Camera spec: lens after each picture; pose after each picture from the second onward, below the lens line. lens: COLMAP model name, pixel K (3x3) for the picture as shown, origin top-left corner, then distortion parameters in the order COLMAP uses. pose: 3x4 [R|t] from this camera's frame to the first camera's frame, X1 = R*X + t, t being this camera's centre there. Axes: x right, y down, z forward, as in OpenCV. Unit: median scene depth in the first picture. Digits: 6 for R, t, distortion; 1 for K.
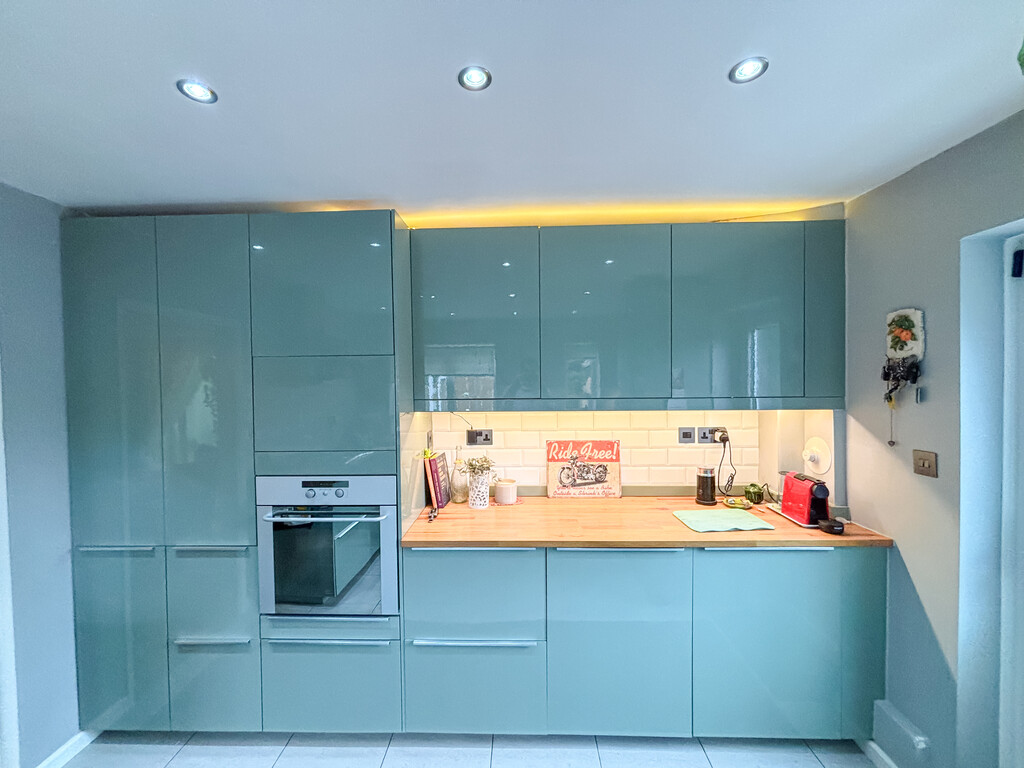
lens RADIAL K [[409.2, 0, 519.2], [0, 409.2, 385.4], [0, 0, 1]] dist [0.000802, -0.000273]
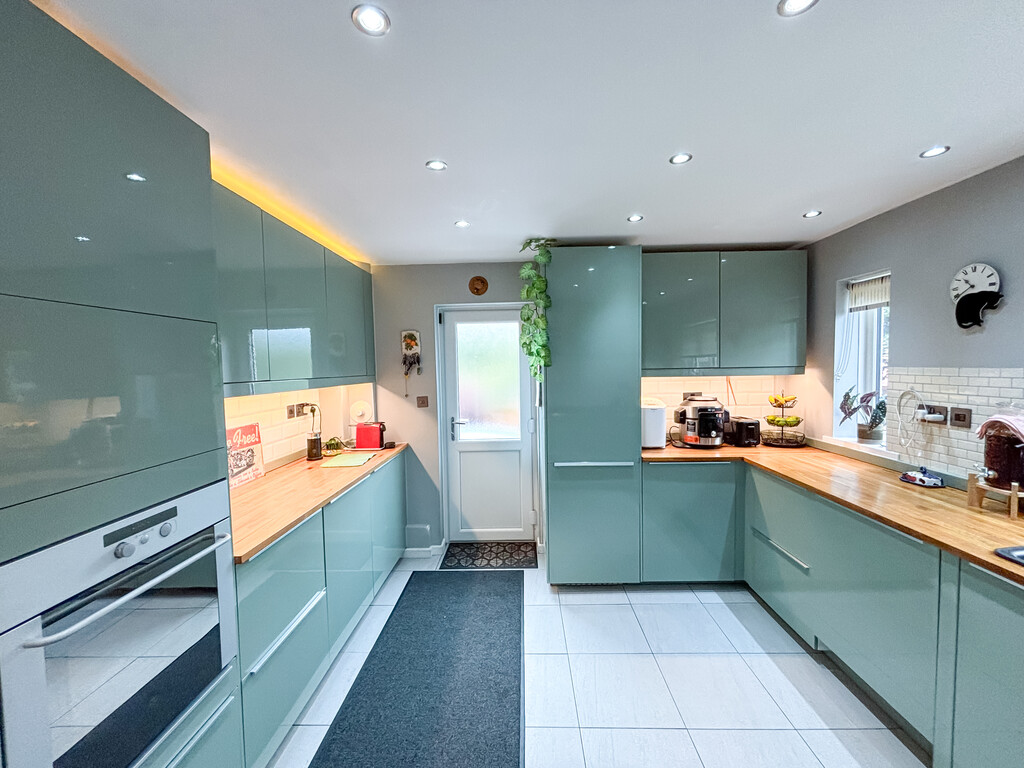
lens RADIAL K [[409.2, 0, 519.2], [0, 409.2, 385.4], [0, 0, 1]] dist [0.000802, -0.000273]
pose [[-0.005377, -0.039445, 0.999207, -0.820430], [0.043694, 0.998258, 0.039642, 0.024513], [-0.999030, 0.043873, -0.003644, 0.325695]]
